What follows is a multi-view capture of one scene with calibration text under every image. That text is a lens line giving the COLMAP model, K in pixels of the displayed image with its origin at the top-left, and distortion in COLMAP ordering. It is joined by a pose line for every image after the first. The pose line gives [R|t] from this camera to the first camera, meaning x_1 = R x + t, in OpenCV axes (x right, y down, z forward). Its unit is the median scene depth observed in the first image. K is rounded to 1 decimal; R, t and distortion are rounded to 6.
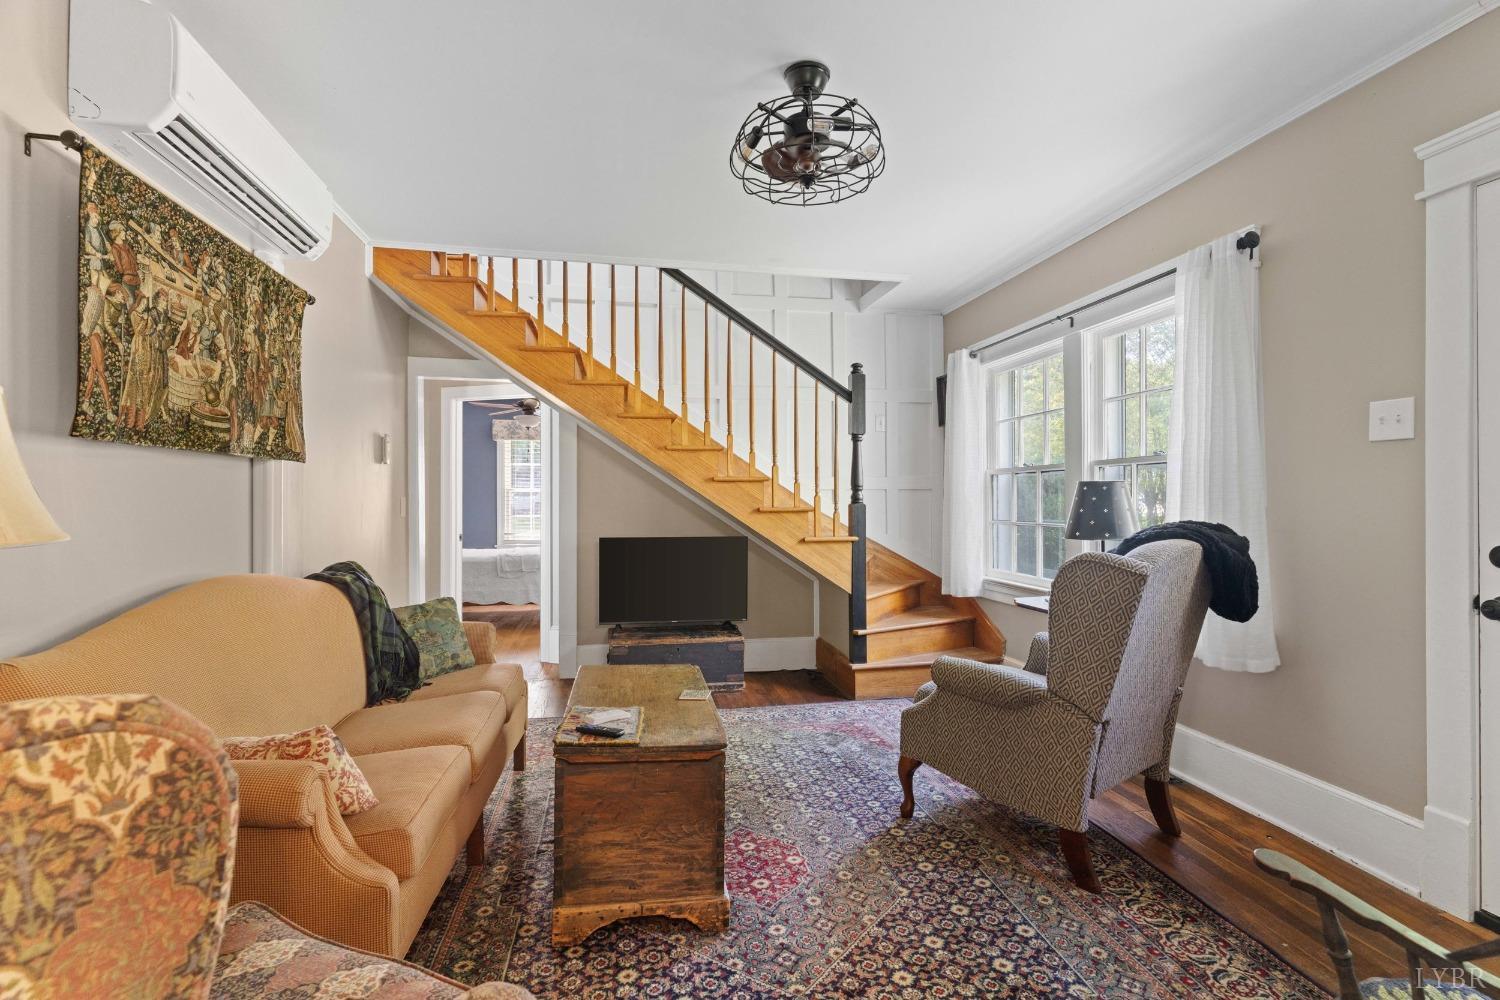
lens RADIAL K [[712.2, 0, 750.0], [0, 712.2, 500.0], [0, 0, 1]] dist [0.000578, -0.000073]
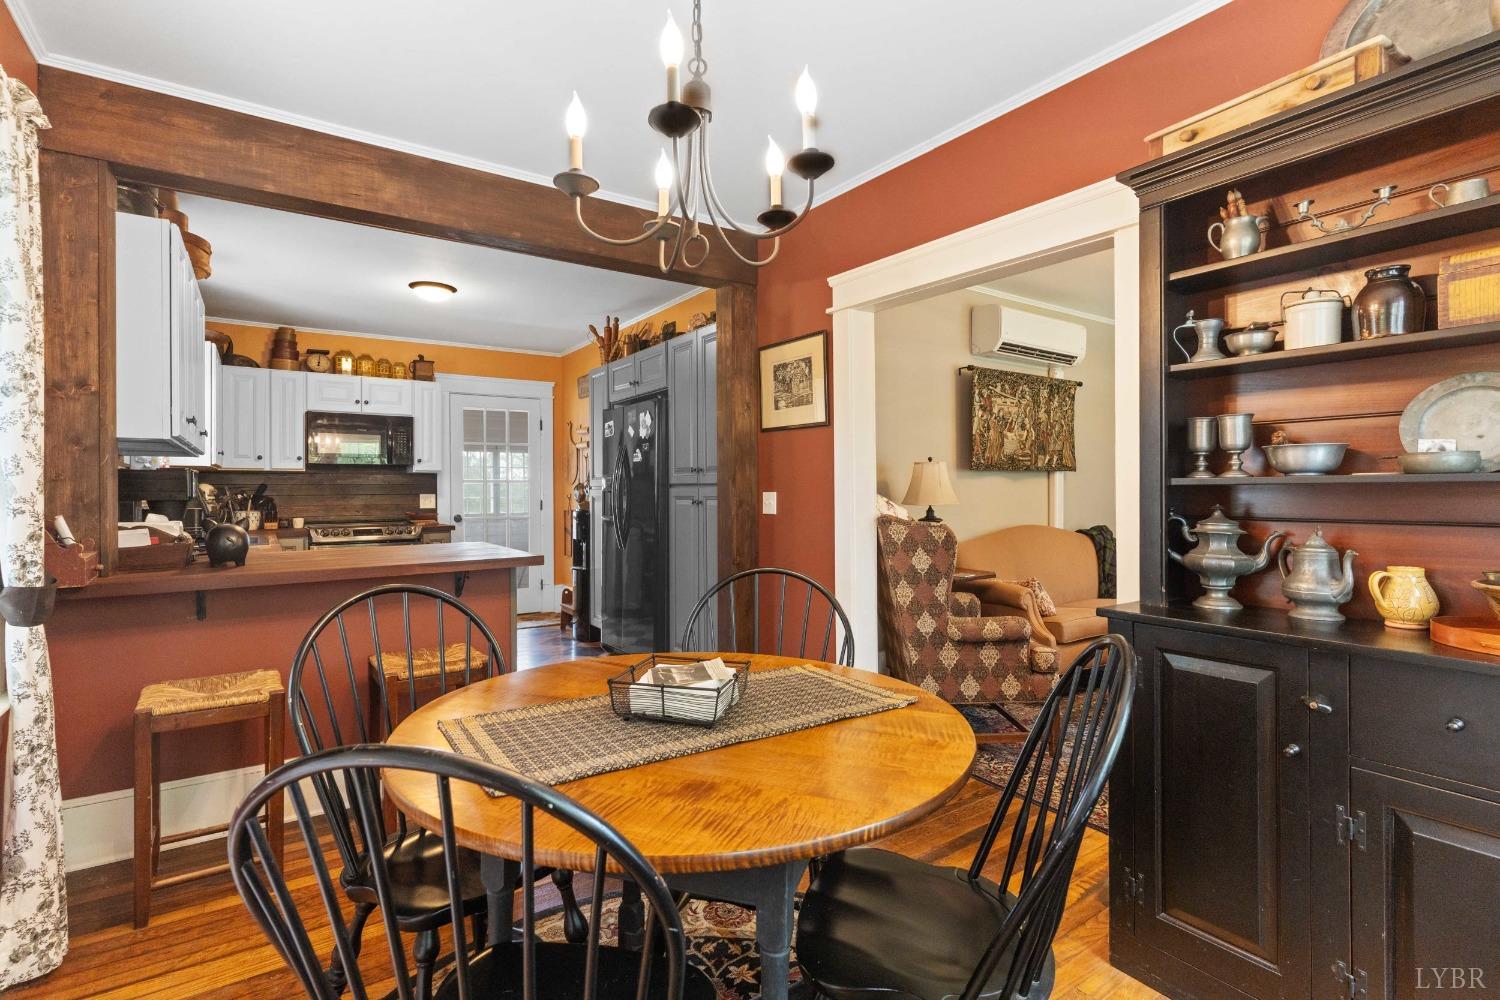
lens RADIAL K [[714.1, 0, 749.8], [0, 714.1, 488.6], [0, 0, 1]] dist [-0.000918, -0.000475]
pose [[0.403453, 0.002957, -0.914996, 0.656206], [0.001228, 0.999992, 0.003773, -0.012187], [0.915000, -0.002646, 0.403446, -0.484620]]
